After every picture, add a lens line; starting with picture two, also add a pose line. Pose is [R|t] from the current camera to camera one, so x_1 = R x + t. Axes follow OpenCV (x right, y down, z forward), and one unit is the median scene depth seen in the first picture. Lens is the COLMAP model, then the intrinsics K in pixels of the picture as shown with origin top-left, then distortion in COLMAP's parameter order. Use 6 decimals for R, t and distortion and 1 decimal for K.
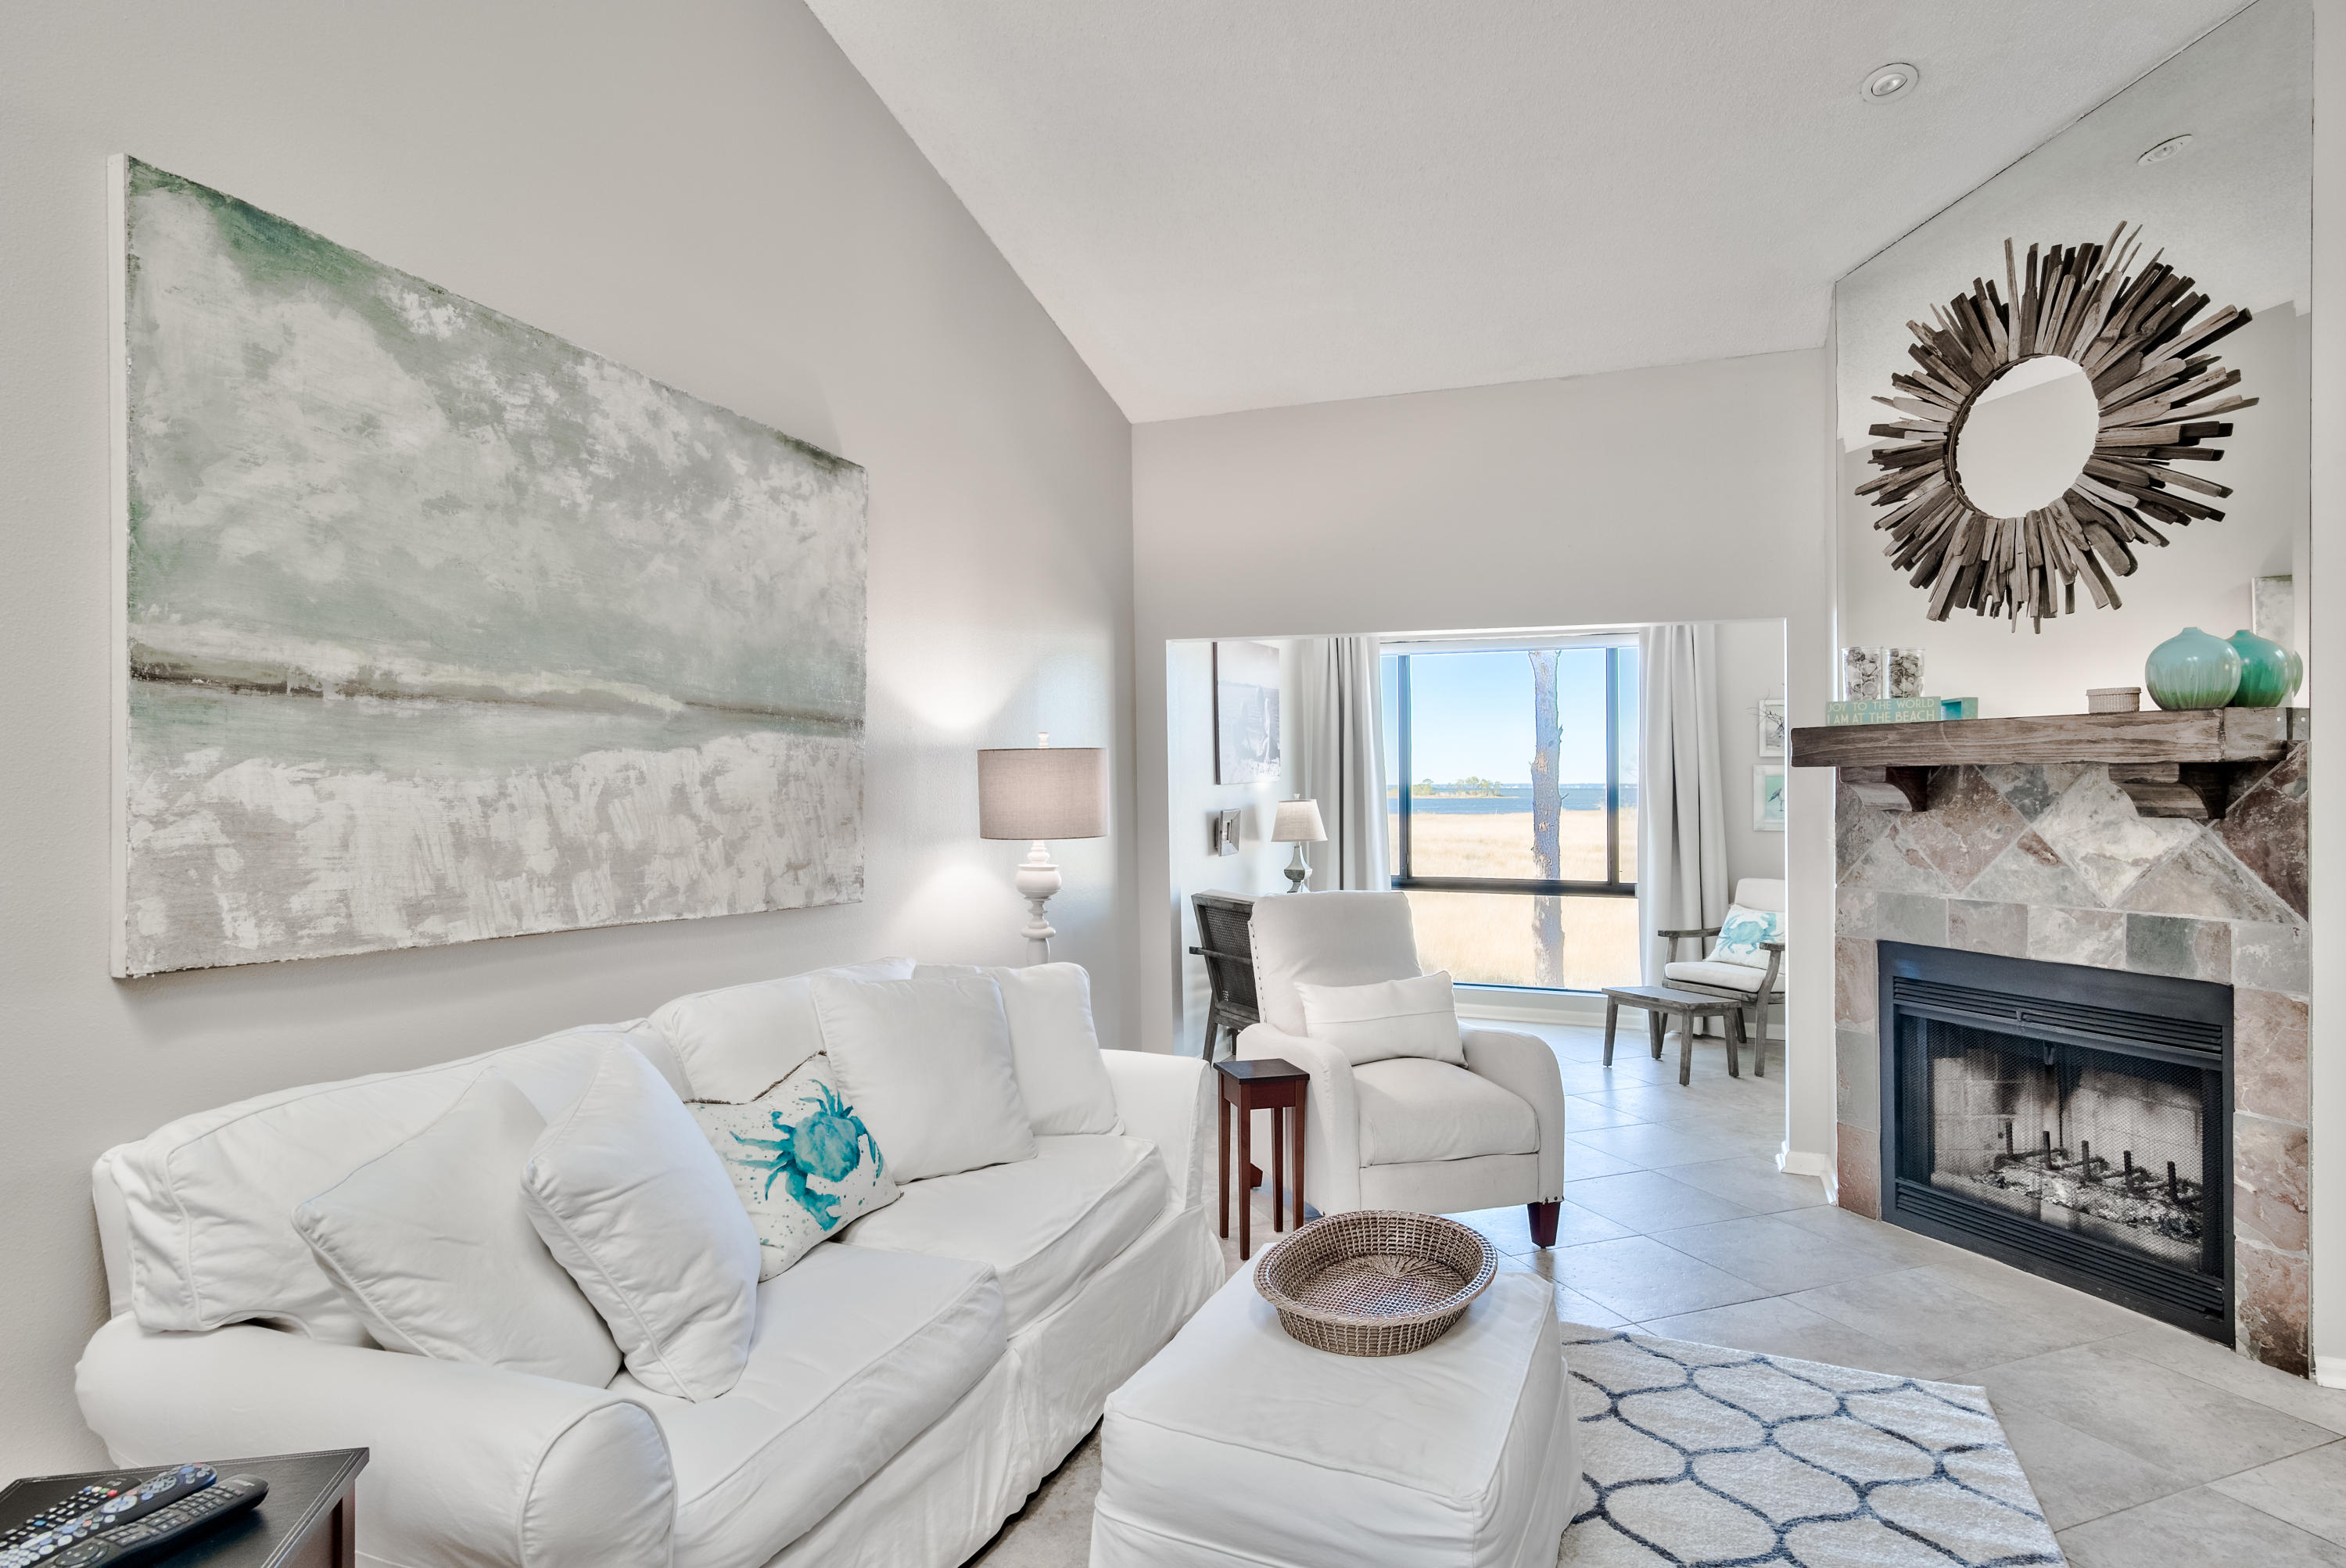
lens RADIAL K [[1284.7, 0, 1175.3], [0, 1284.7, 790.0], [0, 0, 1]] dist [0.016987, -0.000989]
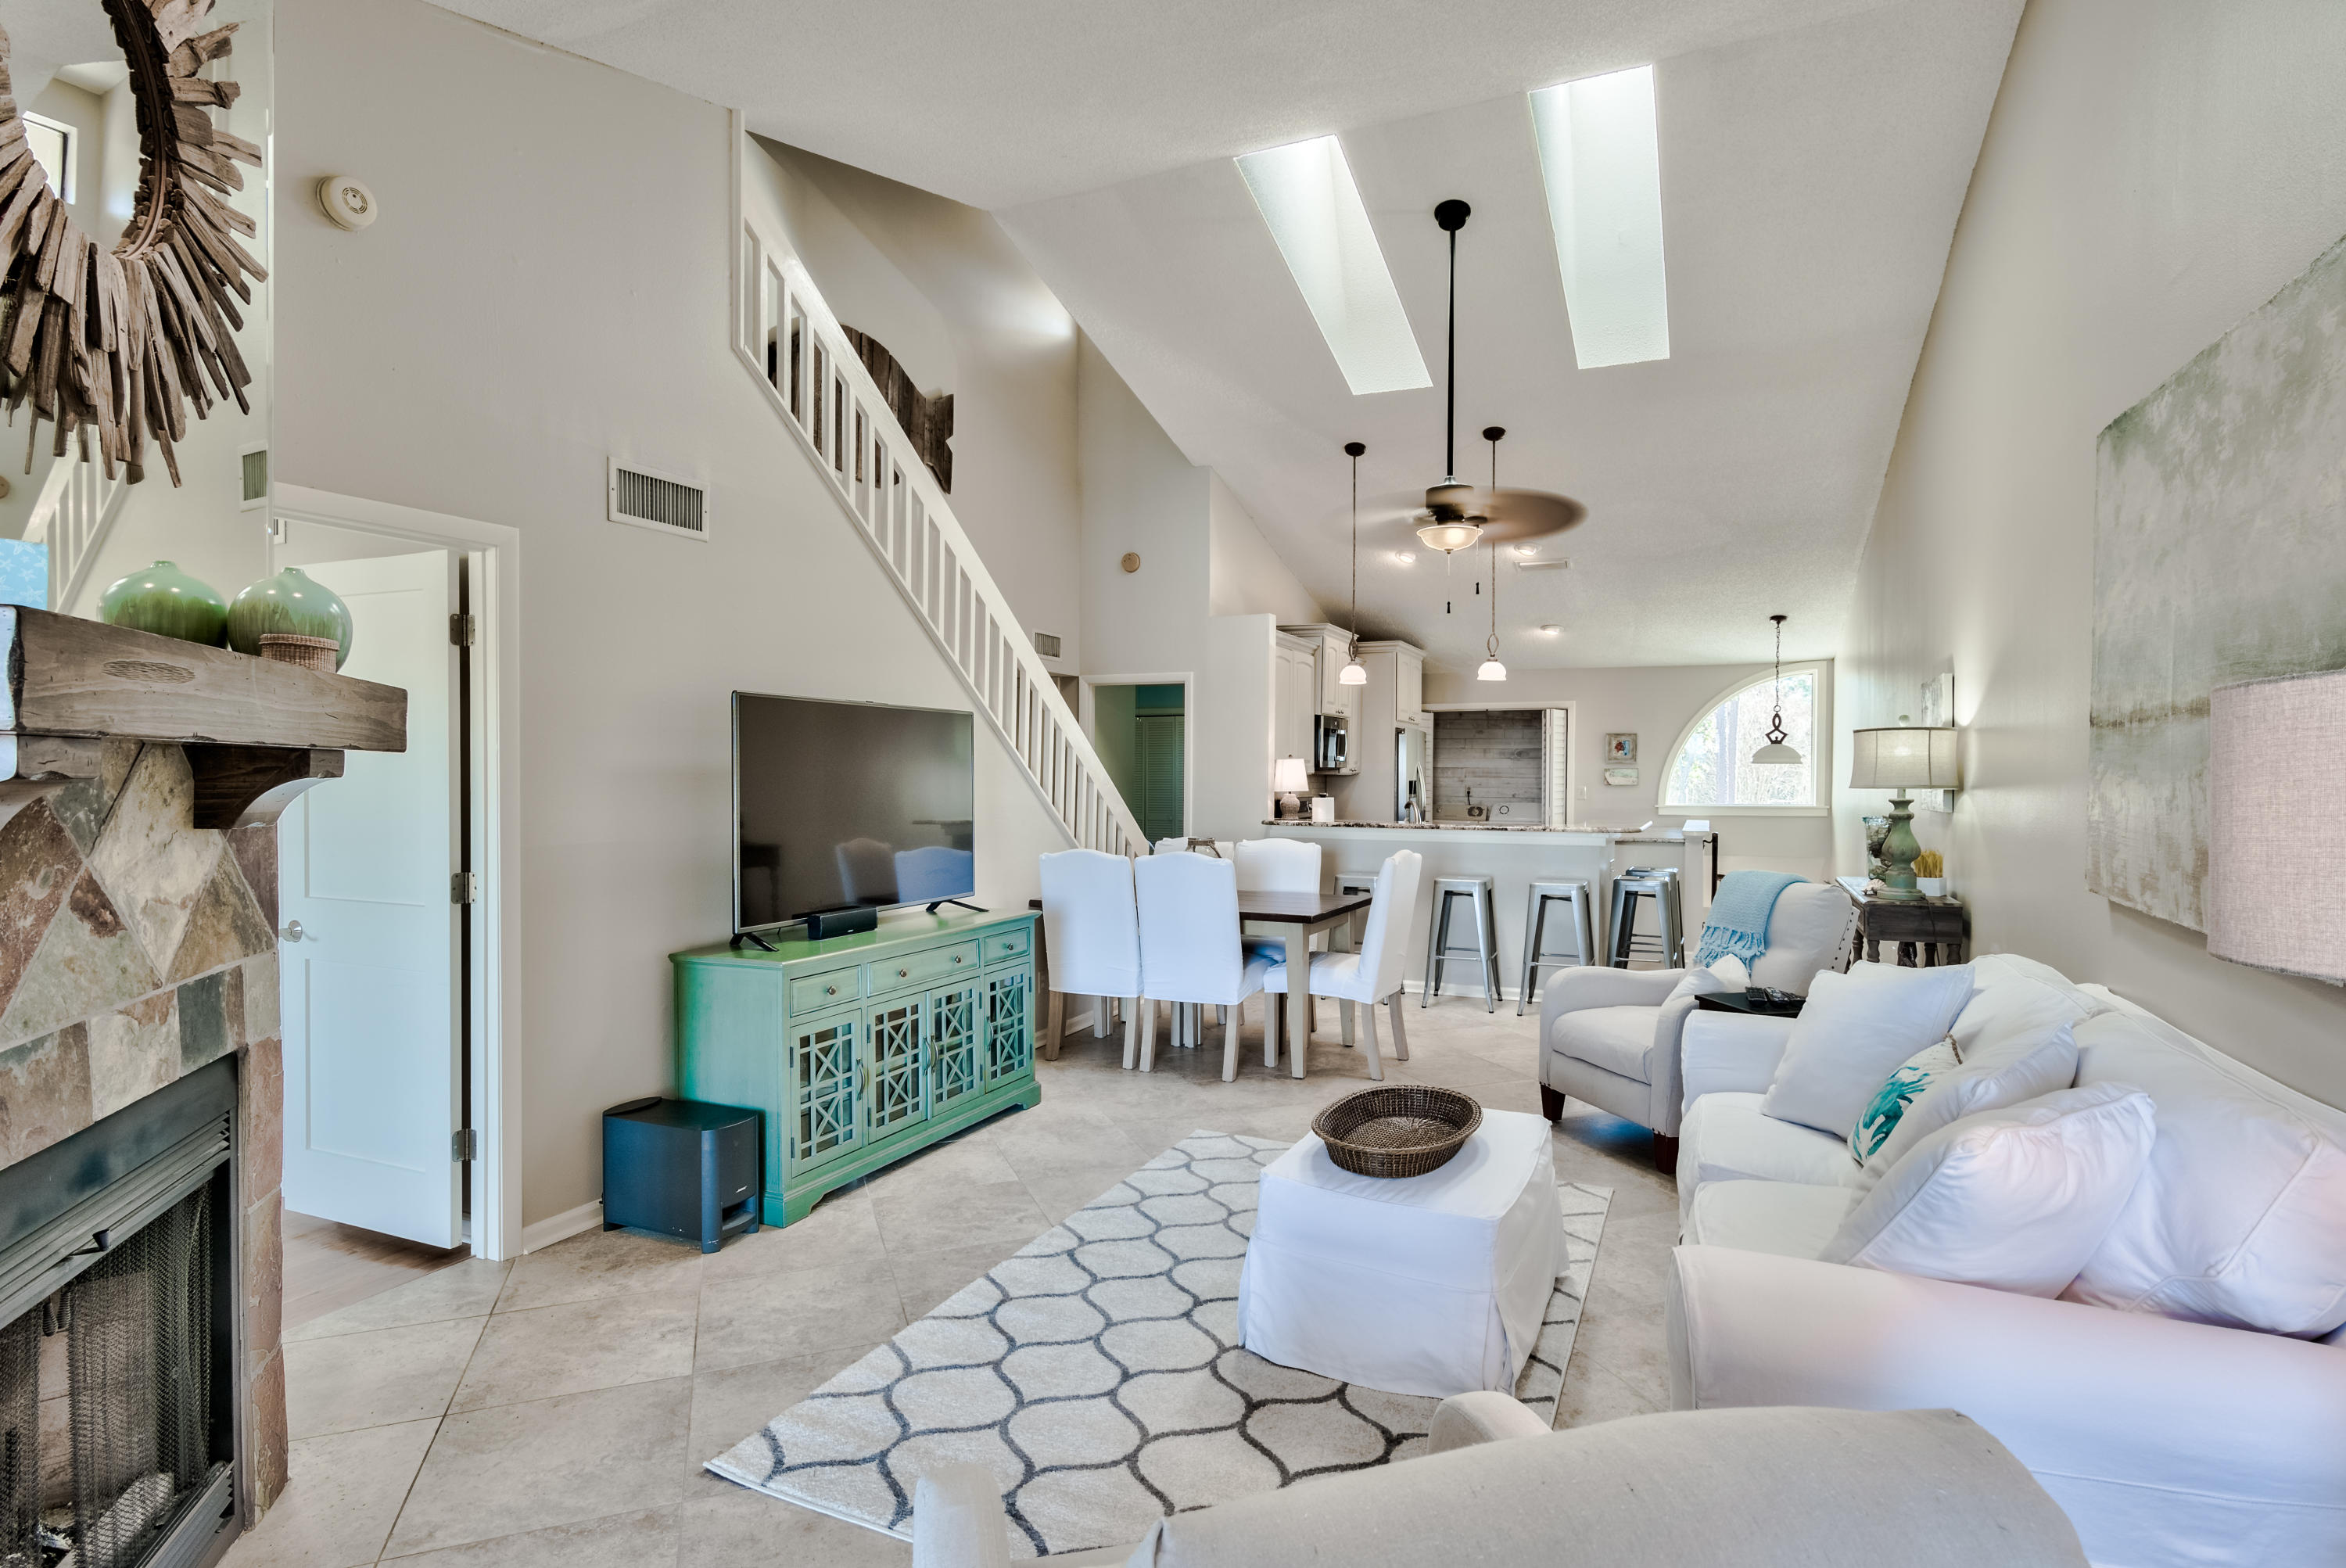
lens RADIAL K [[1145.1, 0, 1190.7], [0, 1145.1, 765.1], [0, 0, 1]] dist [-0.001724, 0.000527]
pose [[-0.999202, -0.006778, 0.039366, 0.213485], [-0.006867, 0.999974, -0.002121, -0.012390], [-0.039351, -0.002389, -0.999223, 1.423408]]
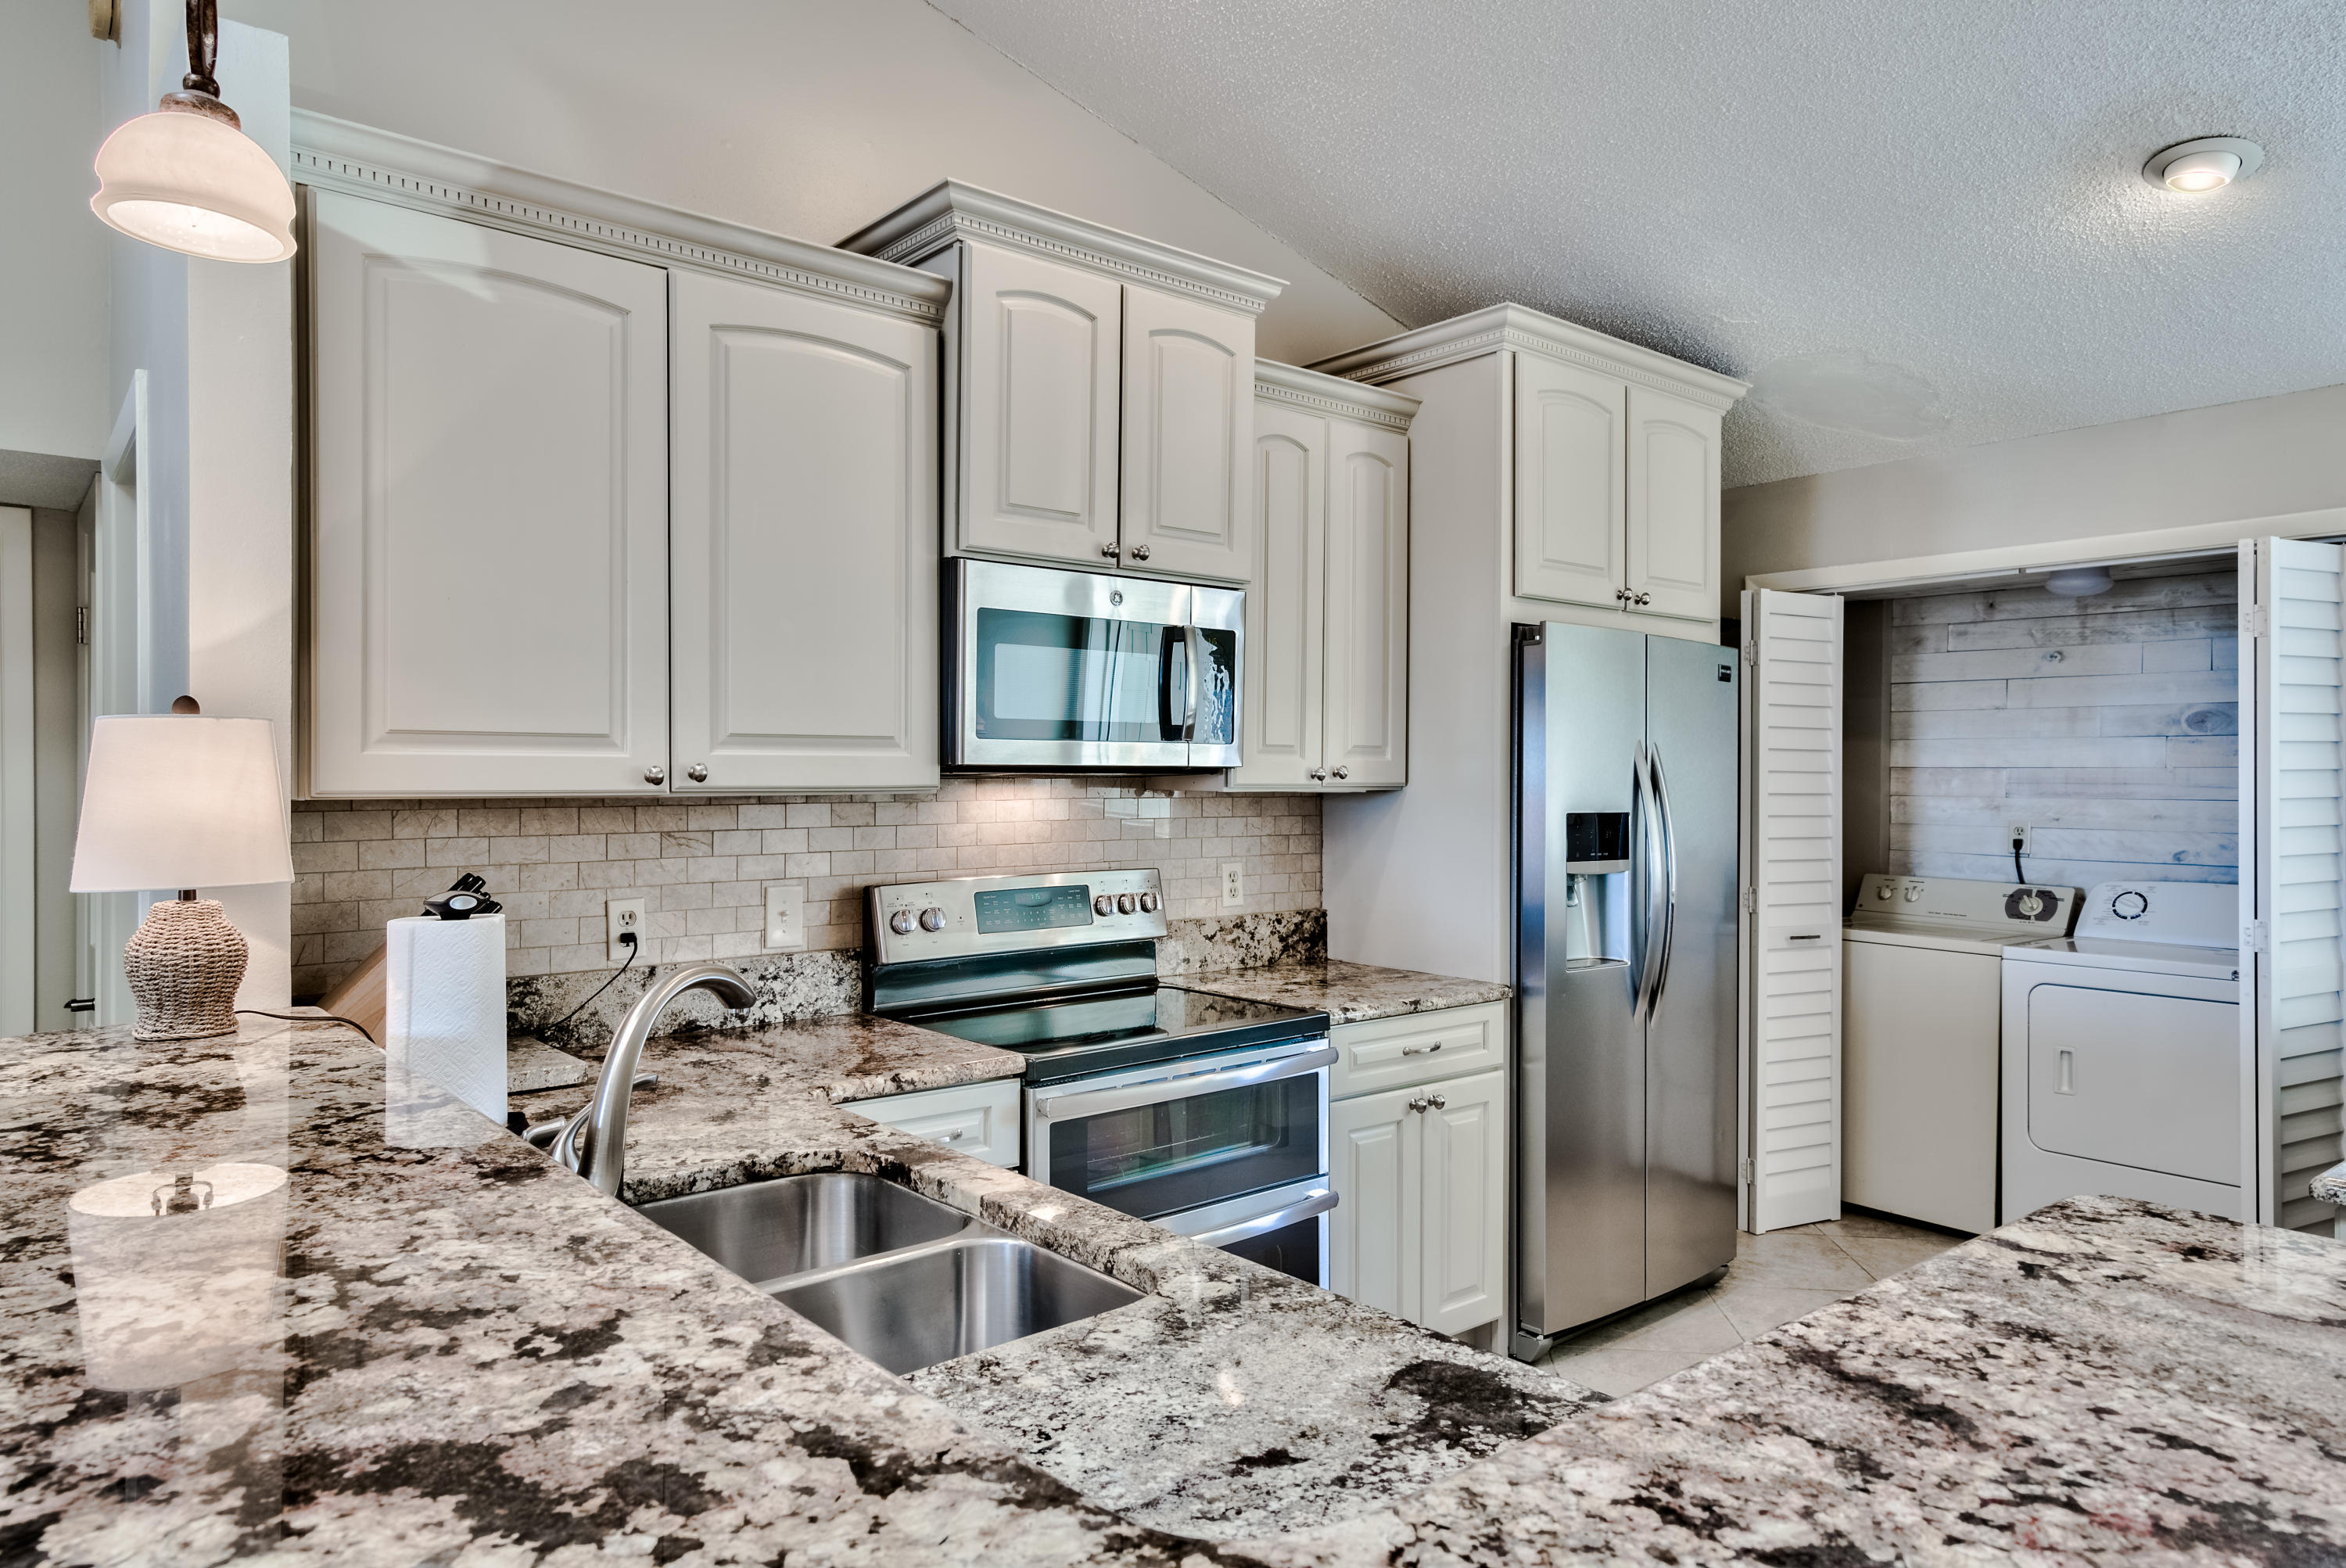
lens RADIAL K [[1447.2, 0, 1180.2], [0, 1447.2, 768.2], [0, 0, 1]] dist [0.015442, 0.009494]
pose [[-0.880064, -0.001003, 0.474853, -0.451738], [-0.002390, 0.999994, -0.002317, -0.011606], [-0.474848, -0.003174, -0.880062, -0.421499]]
